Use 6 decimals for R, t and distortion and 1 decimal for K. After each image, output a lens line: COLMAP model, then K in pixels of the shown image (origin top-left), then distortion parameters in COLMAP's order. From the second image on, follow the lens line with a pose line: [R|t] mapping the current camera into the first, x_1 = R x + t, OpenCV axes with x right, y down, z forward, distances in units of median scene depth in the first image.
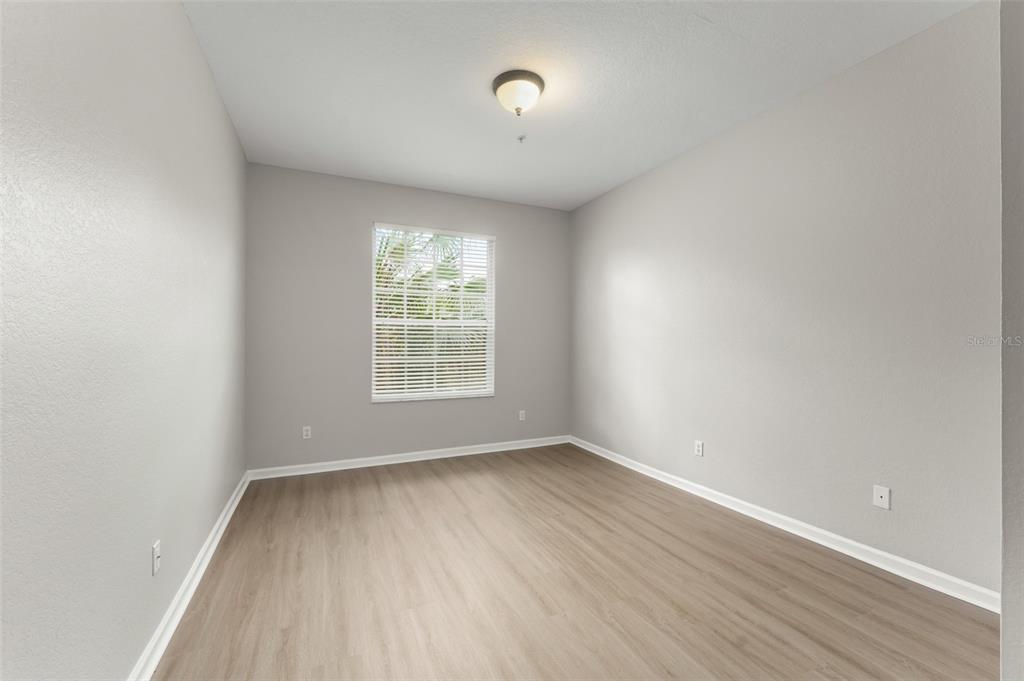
lens RADIAL K [[434.5, 0, 507.1], [0, 434.5, 339.9], [0, 0, 1]] dist [-0.001931, -0.000182]
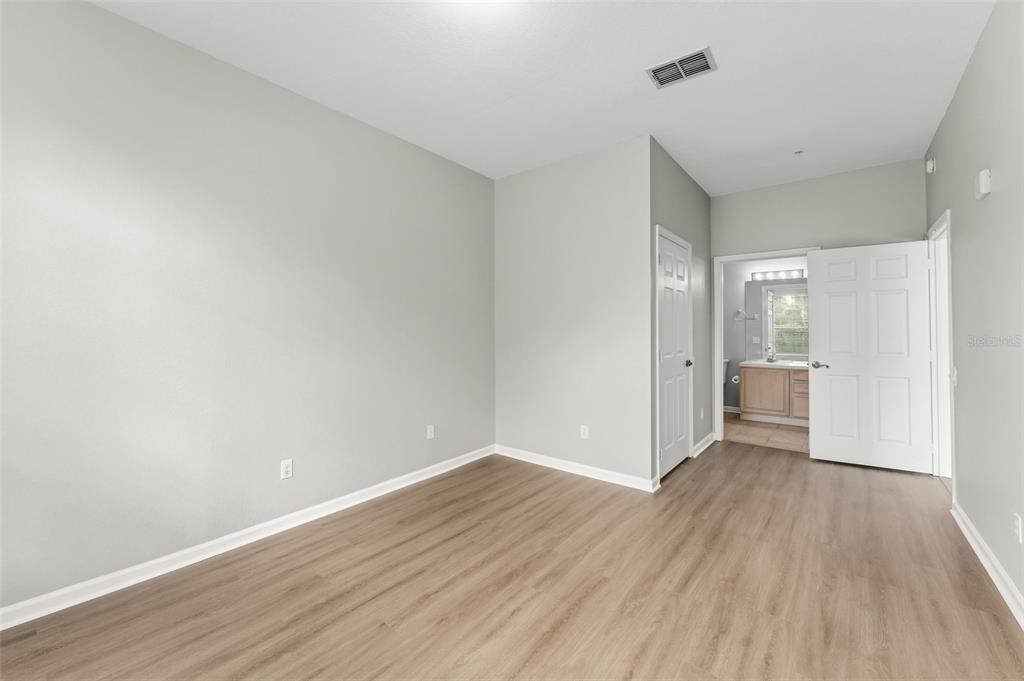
lens RADIAL K [[434.5, 0, 507.1], [0, 434.5, 339.9], [0, 0, 1]] dist [-0.001931, -0.000182]
pose [[-0.483250, -0.013553, 0.875378, -0.549736], [-0.000704, 0.999886, 0.015092, 0.004460], [-0.875482, 0.006677, -0.483204, 1.299781]]
